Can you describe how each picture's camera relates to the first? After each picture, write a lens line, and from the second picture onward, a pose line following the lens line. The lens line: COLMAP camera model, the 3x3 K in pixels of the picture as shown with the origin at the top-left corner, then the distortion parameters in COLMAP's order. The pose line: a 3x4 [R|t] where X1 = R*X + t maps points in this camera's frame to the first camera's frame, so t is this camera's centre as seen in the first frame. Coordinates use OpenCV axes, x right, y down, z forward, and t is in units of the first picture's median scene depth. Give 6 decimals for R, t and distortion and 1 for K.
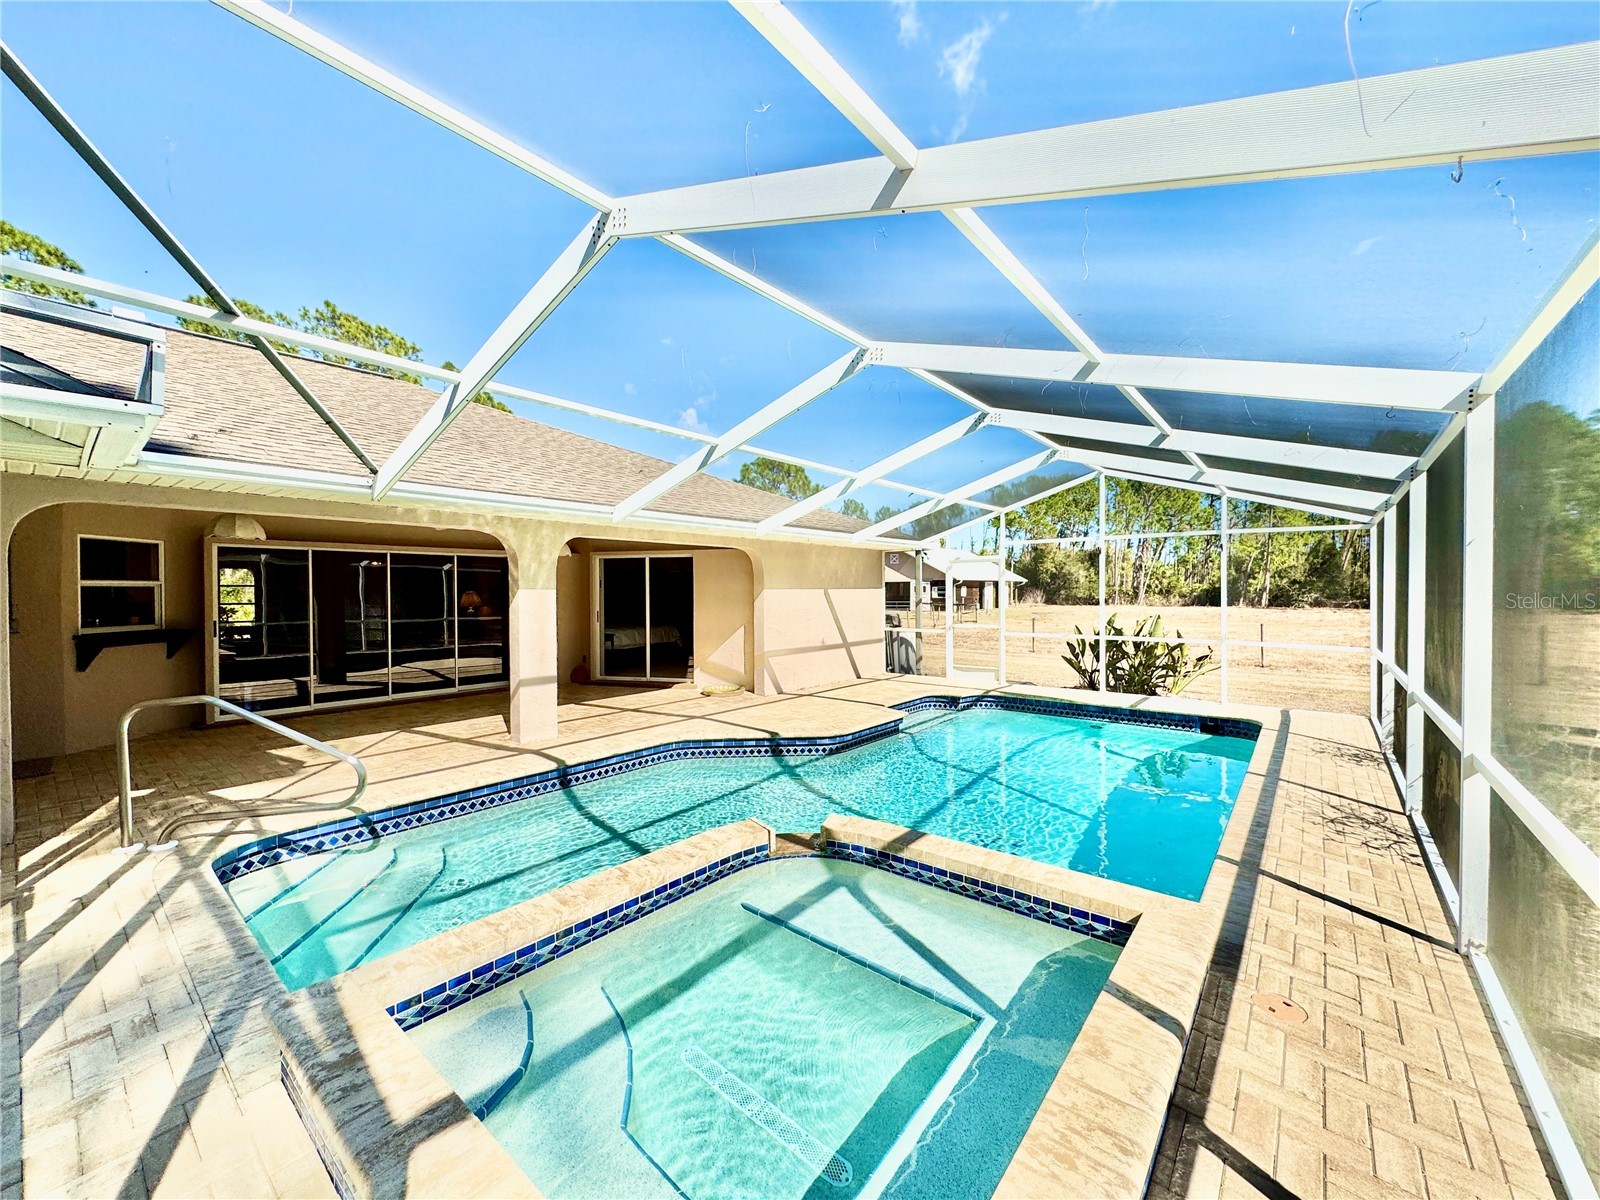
lens RADIAL K [[641.6, 0, 801.0], [0, 641.6, 606.6], [0, 0, 1]] dist [-0.002875, 0.000313]
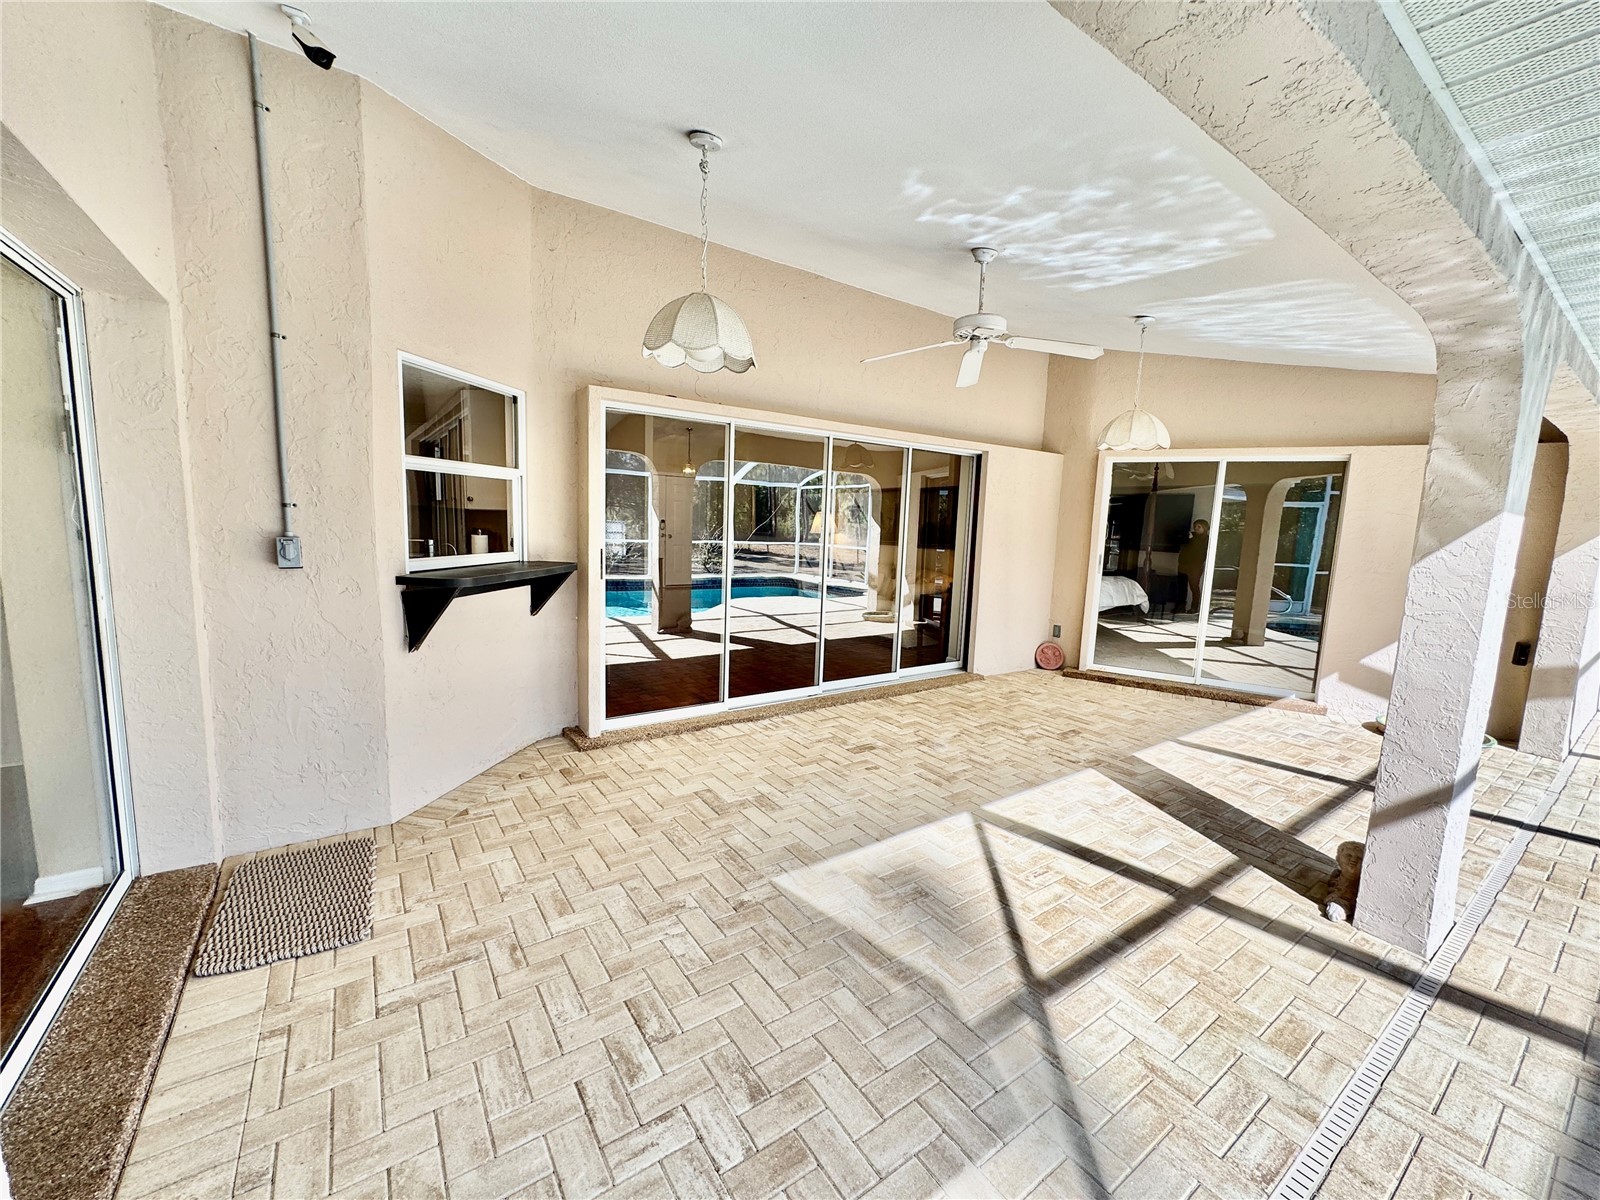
lens RADIAL K [[641.6, 0, 793.2], [0, 641.6, 597.6], [0, 0, 1]] dist [-0.002875, 0.000313]
pose [[0.958939, 0.076516, -0.273097, -0.986080], [-0.050371, 0.993559, 0.101503, -0.008437], [0.279105, -0.083579, 0.956617, 0.844076]]
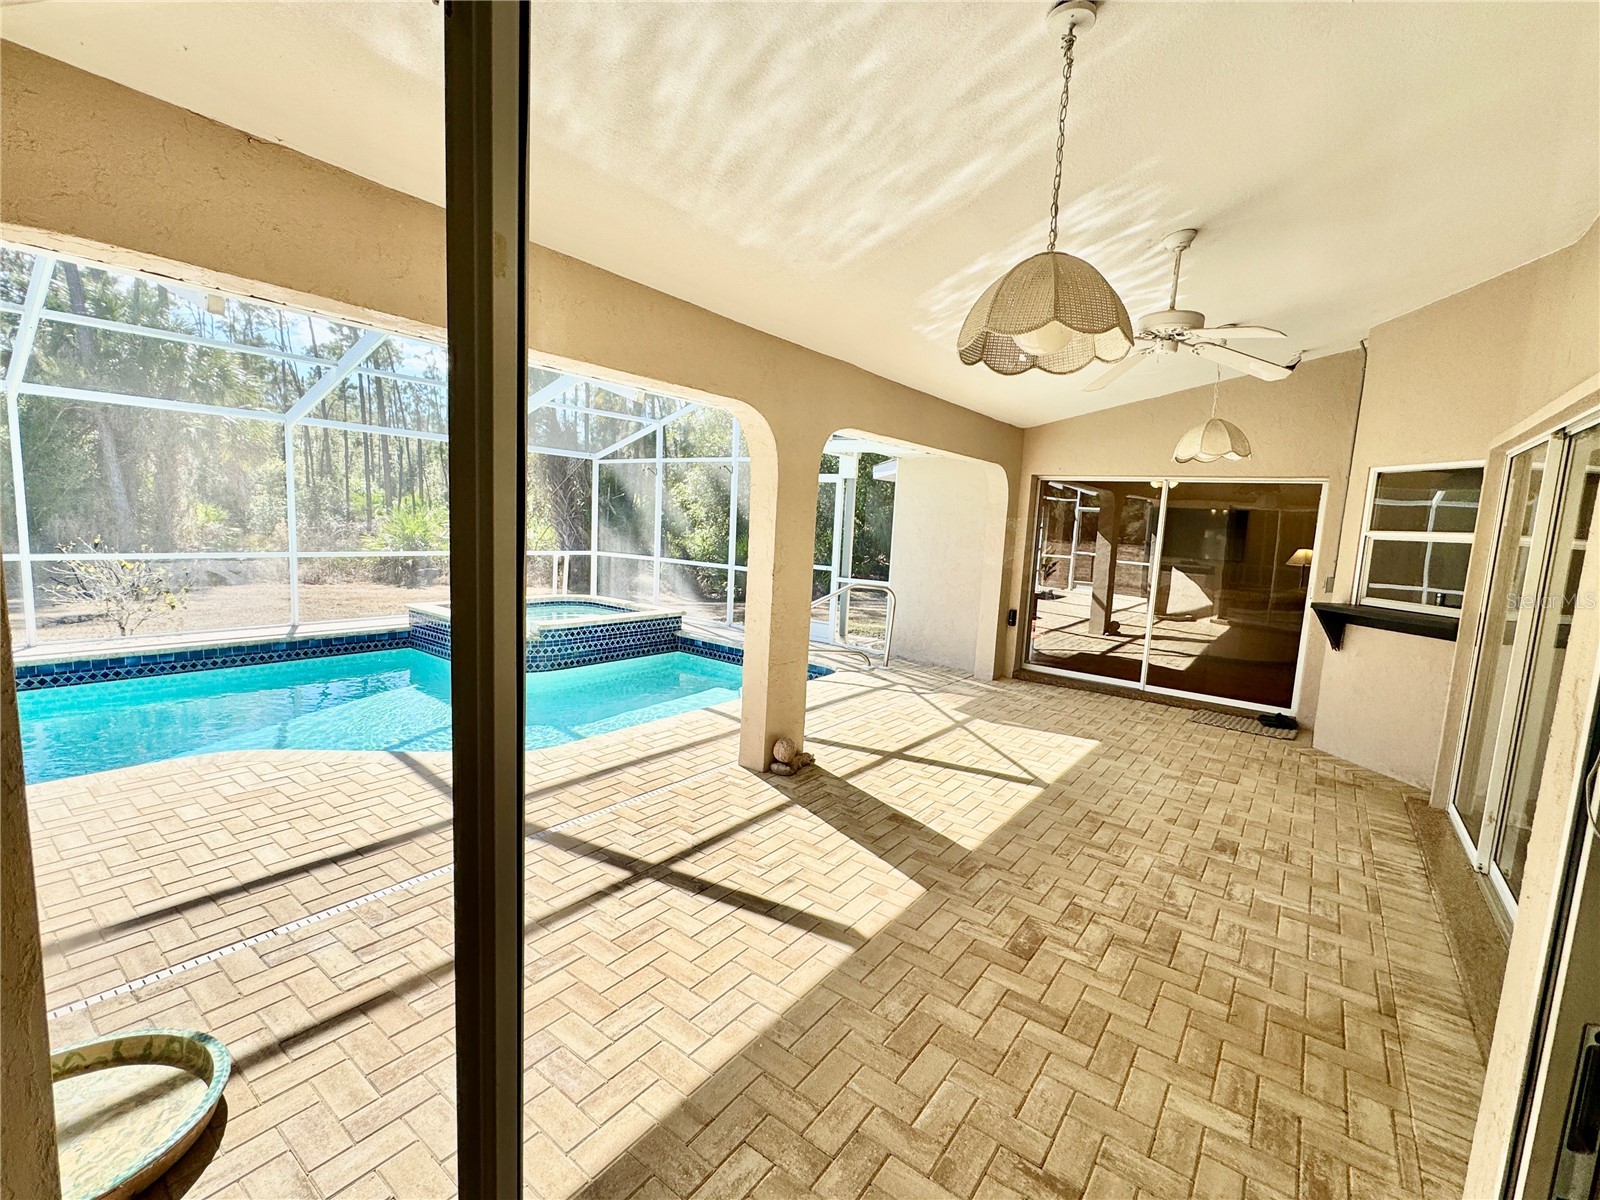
lens RADIAL K [[695.2, 0, 806.8], [0, 695.2, 598.8], [0, 0, 1]] dist [-0.007877, 0.000484]
pose [[-0.997937, -0.041584, -0.048922, -0.558995], [-0.047999, 0.989232, 0.138258, -0.074509], [0.042646, 0.140321, -0.989187, 2.627968]]
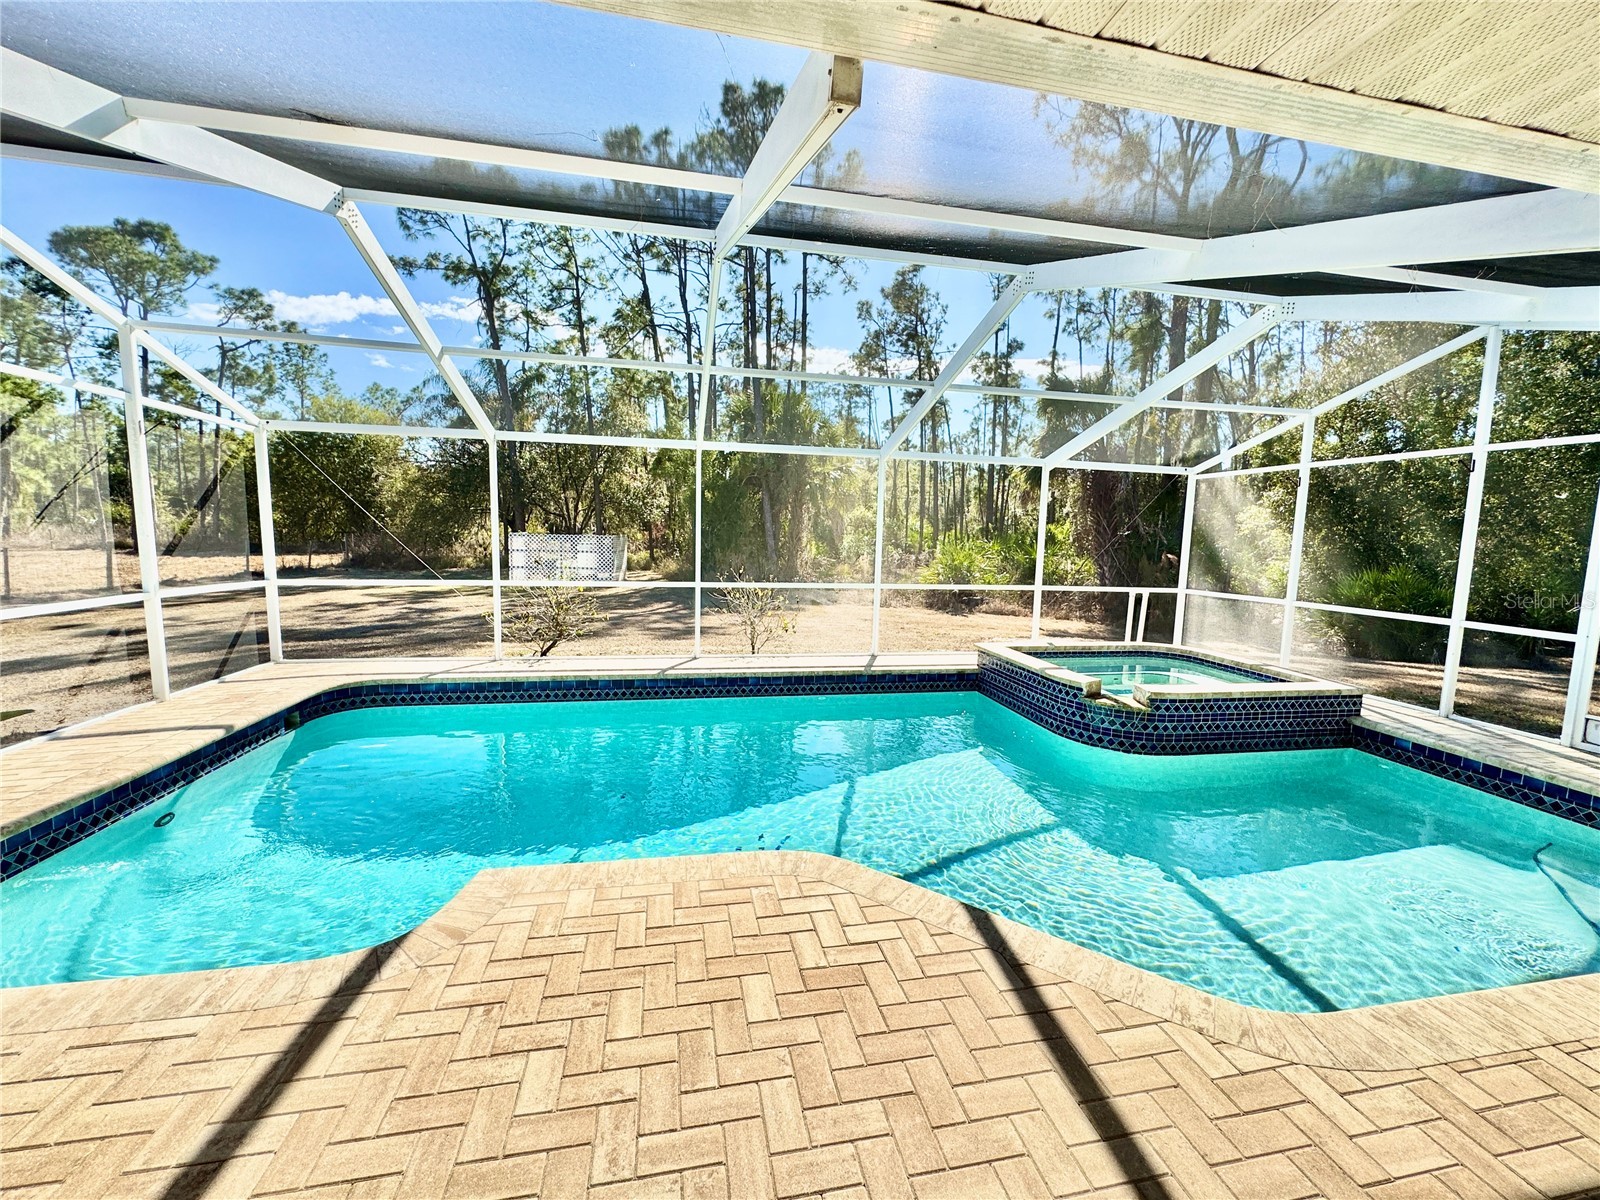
lens RADIAL K [[641.6, 0, 802.0], [0, 641.6, 587.8], [0, 0, 1]] dist [-0.002875, 0.000313]
pose [[-0.769937, -0.072700, 0.633965, -0.197044], [-0.008491, 0.994568, 0.103740, -0.041512], [-0.638063, 0.074490, -0.766372, 2.157297]]
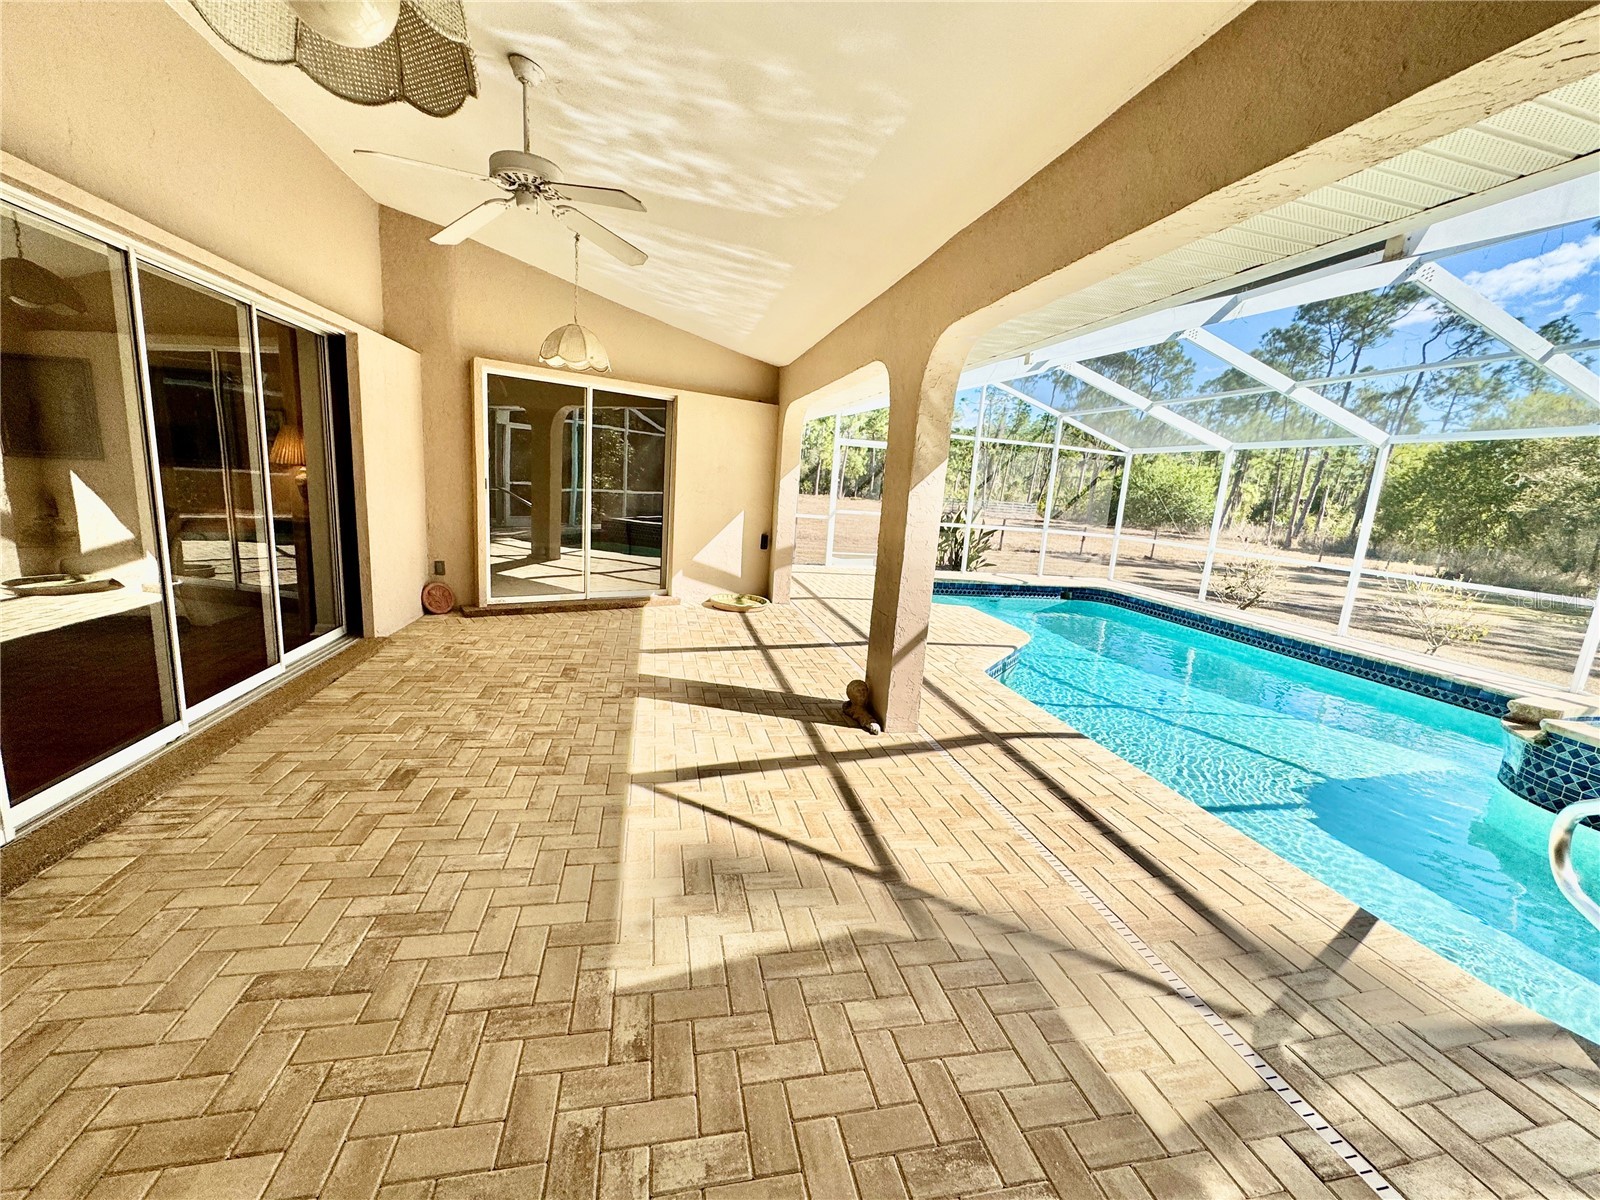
lens RADIAL K [[641.6, 0, 803.9], [0, 641.6, 601.8], [0, 0, 1]] dist [-0.002875, 0.000313]
pose [[0.615172, -0.095833, 0.782547, -1.393129], [-0.056774, 0.984623, 0.165212, 0.005729], [-0.786346, -0.146062, 0.600271, 1.111617]]
